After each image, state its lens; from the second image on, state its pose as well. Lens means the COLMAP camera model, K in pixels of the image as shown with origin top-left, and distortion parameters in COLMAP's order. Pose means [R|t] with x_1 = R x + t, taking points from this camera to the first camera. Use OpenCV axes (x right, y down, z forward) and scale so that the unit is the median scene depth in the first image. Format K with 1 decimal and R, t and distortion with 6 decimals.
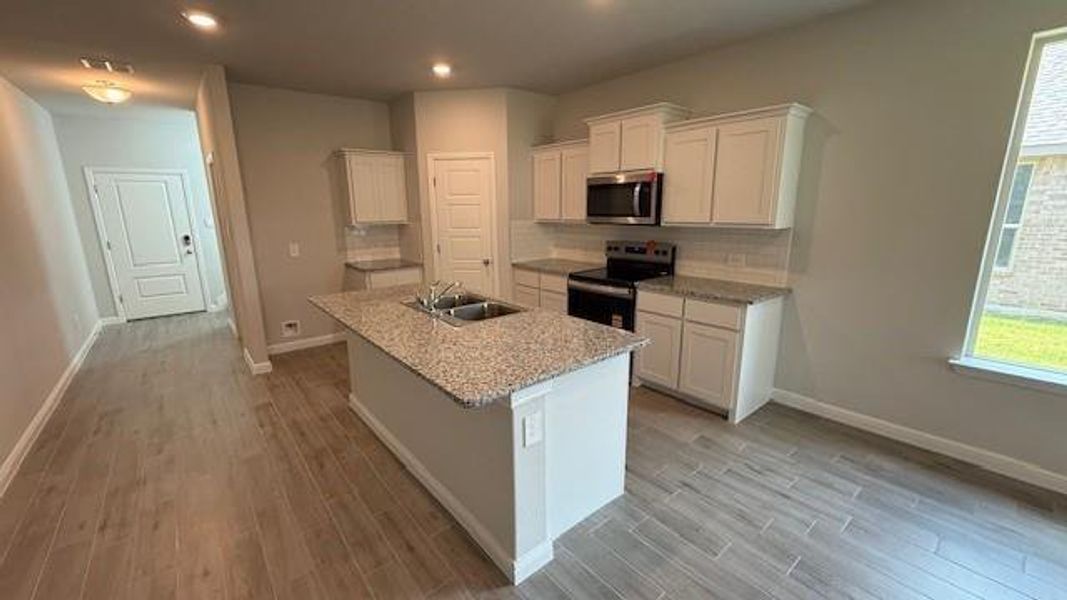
lens RADIAL K [[426.3, 0, 531.7], [0, 426.3, 298.3], [0, 0, 1]] dist [0.003076, 0.000462]
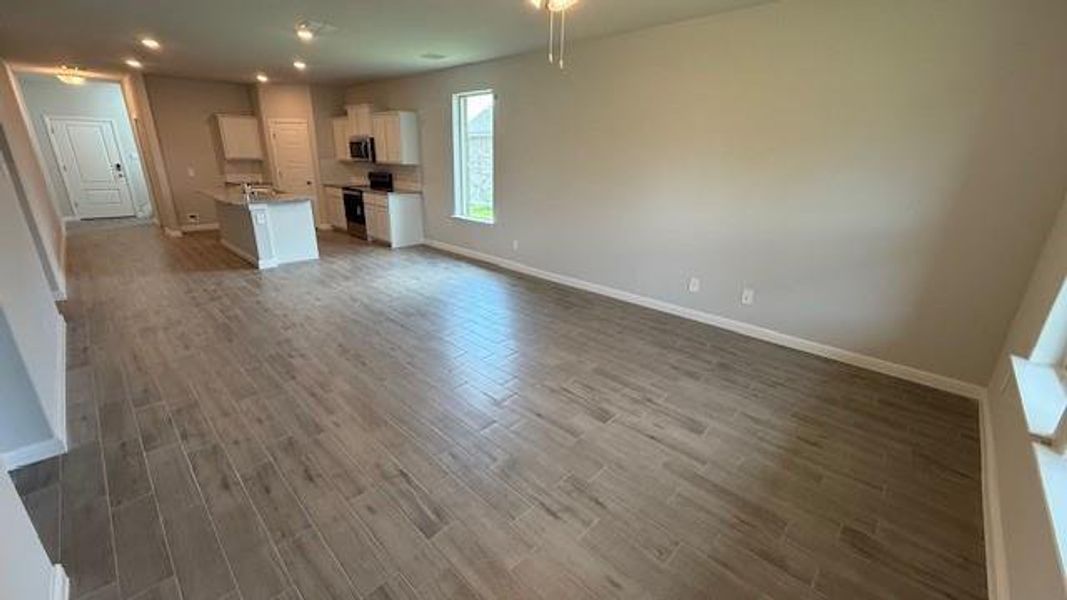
lens RADIAL K [[426.3, 0, 530.3], [0, 426.3, 298.4], [0, 0, 1]] dist [0.003076, 0.000462]
pose [[0.993888, -0.002643, 0.110365, 0.717837], [-0.009236, 0.994219, 0.106978, 0.229048], [-0.110010, -0.107343, 0.988117, -1.073476]]
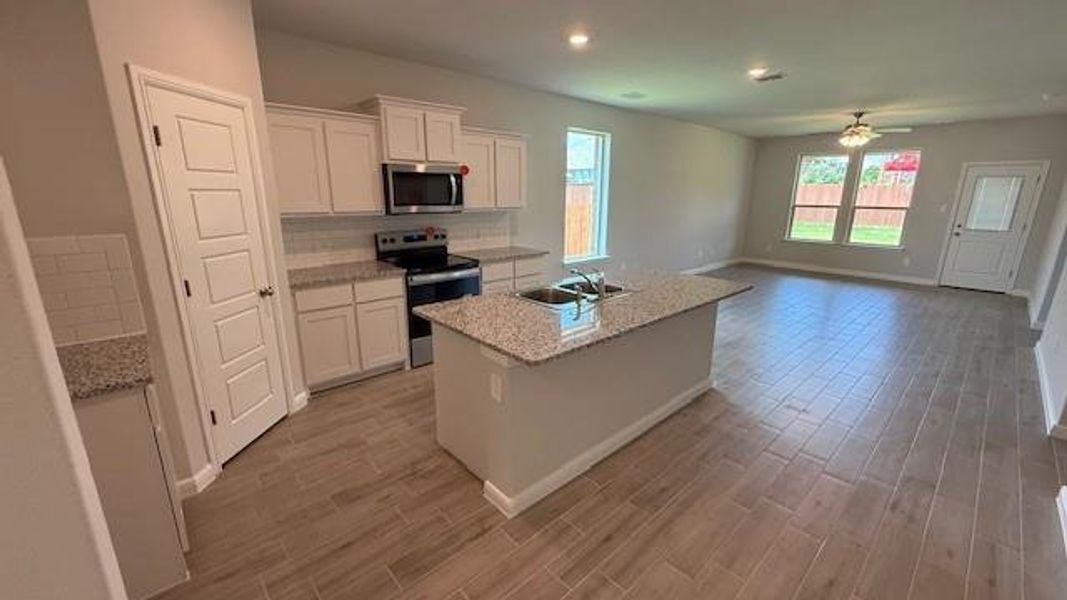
lens RADIAL K [[426.3, 0, 528.9], [0, 426.3, 298.3], [0, 0, 1]] dist [0.003076, 0.000462]
pose [[-0.043193, -0.236337, 0.970711, -0.791124], [0.205776, 0.948680, 0.240130, -0.164569], [-0.977645, 0.210121, 0.007656, 0.748948]]
